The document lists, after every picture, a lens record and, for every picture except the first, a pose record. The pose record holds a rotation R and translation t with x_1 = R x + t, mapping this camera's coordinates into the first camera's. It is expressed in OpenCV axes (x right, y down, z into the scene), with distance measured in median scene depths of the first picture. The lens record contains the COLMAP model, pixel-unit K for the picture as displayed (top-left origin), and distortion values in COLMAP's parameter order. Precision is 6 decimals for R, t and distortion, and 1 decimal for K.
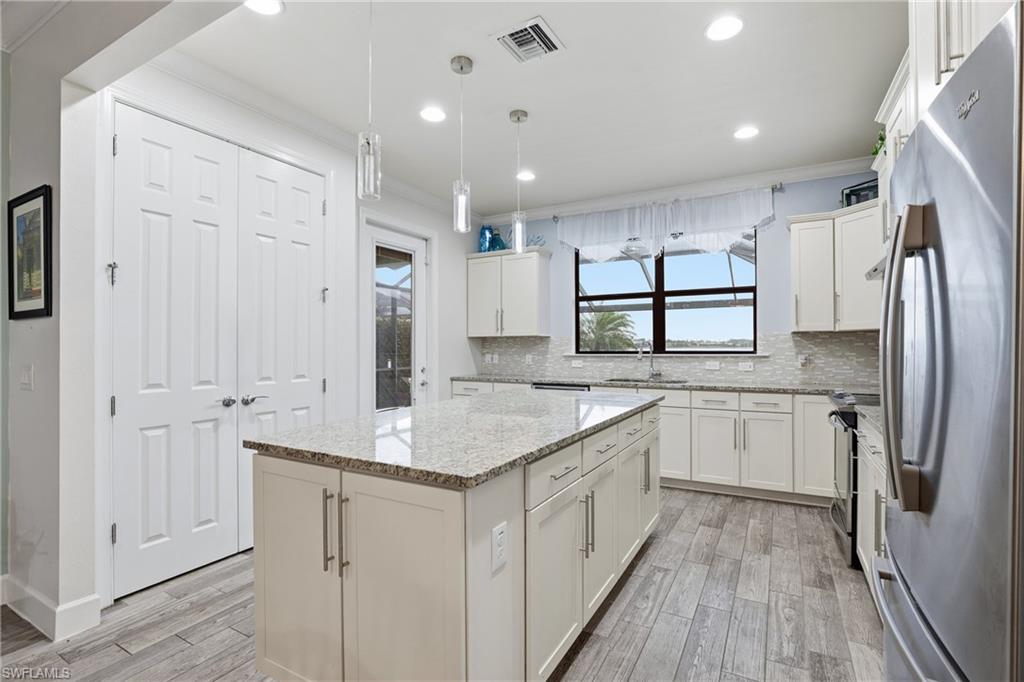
lens RADIAL K [[472.9, 0, 514.9], [0, 472.9, 344.0], [0, 0, 1]] dist [-0.020007, 0.005235]
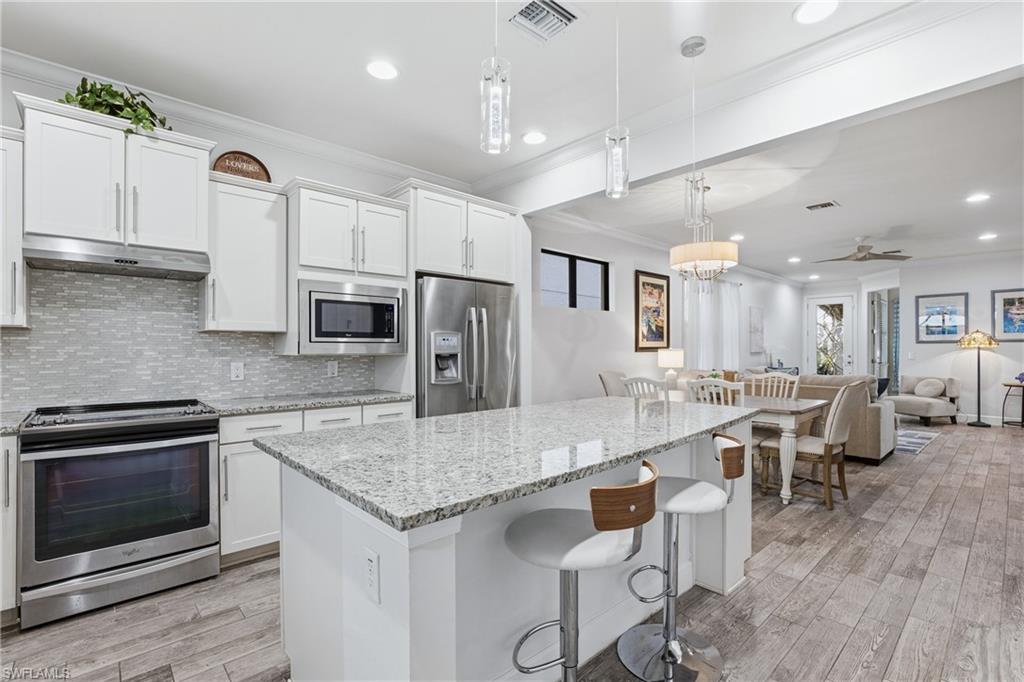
lens RADIAL K [[472.9, 0, 518.8], [0, 472.9, 348.8], [0, 0, 1]] dist [-0.020007, 0.005235]
pose [[-0.952219, 0.007171, 0.305331, -0.108480], [0.004983, 0.999956, -0.007945, 0.005510], [-0.305375, -0.006044, -0.952213, 0.992882]]
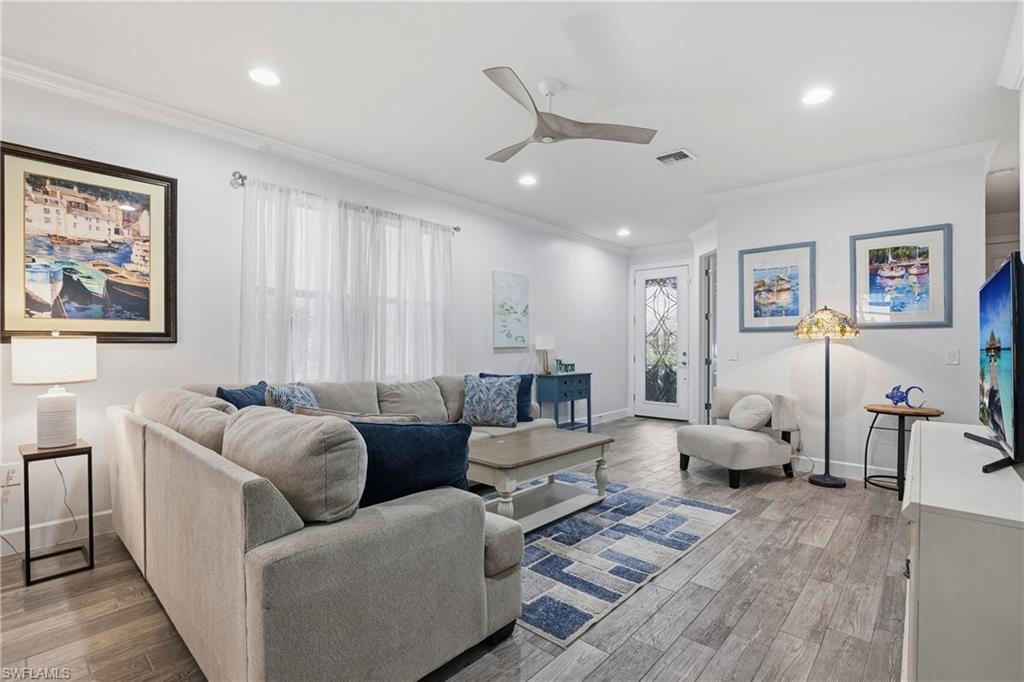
lens RADIAL K [[472.9, 0, 528.3], [0, 472.9, 343.3], [0, 0, 1]] dist [-0.020007, 0.005235]
pose [[-0.978348, 0.004229, 0.206922, -0.763656], [0.001885, 0.999932, -0.011526, 0.013418], [-0.206957, -0.010887, -0.978289, -0.047948]]
